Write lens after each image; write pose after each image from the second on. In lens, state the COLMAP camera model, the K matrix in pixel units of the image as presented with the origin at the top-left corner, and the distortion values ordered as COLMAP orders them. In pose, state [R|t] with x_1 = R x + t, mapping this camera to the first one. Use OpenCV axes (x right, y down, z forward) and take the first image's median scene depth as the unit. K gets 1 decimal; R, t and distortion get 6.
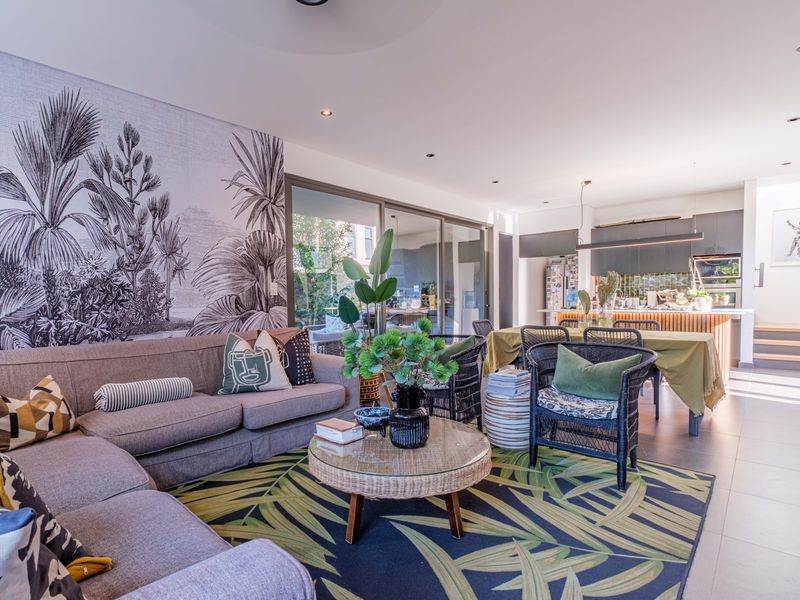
lens RADIAL K [[425.8, 0, 372.9], [0, 425.8, 317.3], [0, 0, 1]] dist [-0.002978, 0.000419]
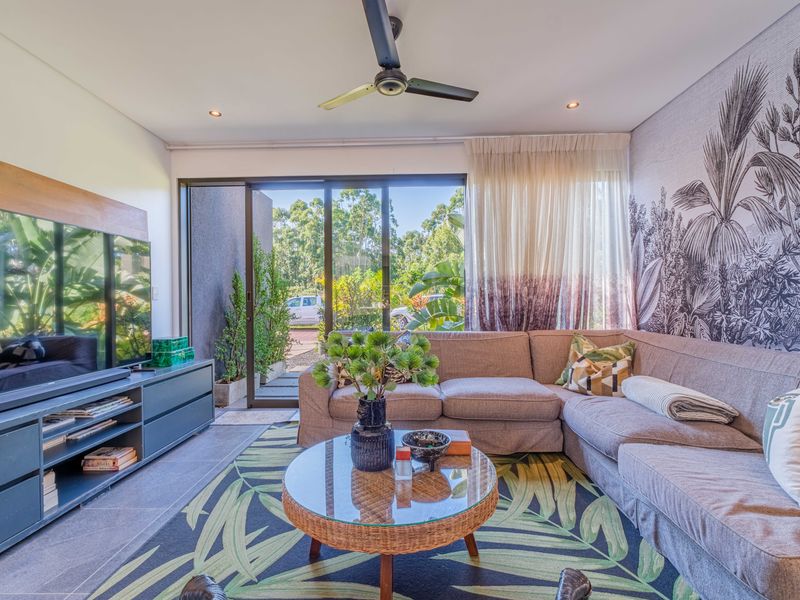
lens RADIAL K [[377.5, 0, 400.0], [0, 377.5, 300.0], [0, 0, 1]] dist [-0.000731, 0.000880]
pose [[-0.745108, 0.022801, -0.666554, 0.368411], [-0.008048, 0.999035, 0.043170, -0.054805], [0.666896, 0.037531, -0.744205, 1.050928]]
